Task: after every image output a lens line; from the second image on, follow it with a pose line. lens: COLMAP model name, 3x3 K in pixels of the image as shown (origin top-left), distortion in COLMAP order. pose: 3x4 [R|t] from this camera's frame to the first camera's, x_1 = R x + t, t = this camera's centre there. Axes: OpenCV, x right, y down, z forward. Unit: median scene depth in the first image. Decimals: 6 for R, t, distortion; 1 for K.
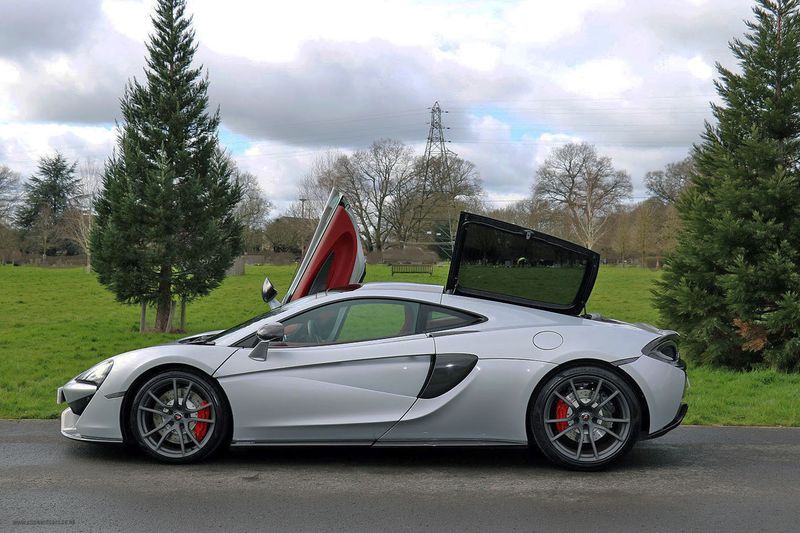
lens RADIAL K [[1474.5, 0, 380.2], [0, 1474.5, 261.5], [0, 0, 1]] dist [0.149723, 0.356348]
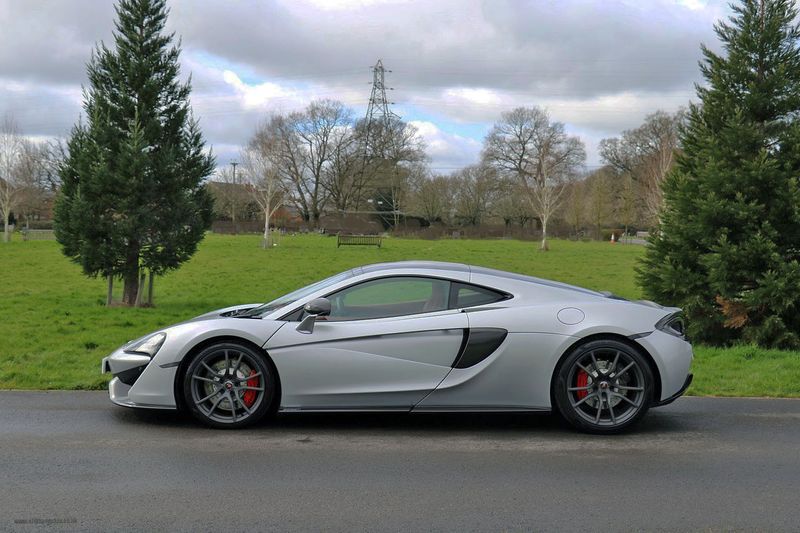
lens RADIAL K [[1759.8, 0, 400.0], [0, 1759.8, 266.5], [0, 0, 1]] dist [0.372436, 0.029795]
pose [[0.995745, 0.007707, 0.091826, -0.091252], [-0.009961, 0.999660, 0.024111, -0.009516], [-0.091608, -0.024923, 0.995483, -0.201751]]
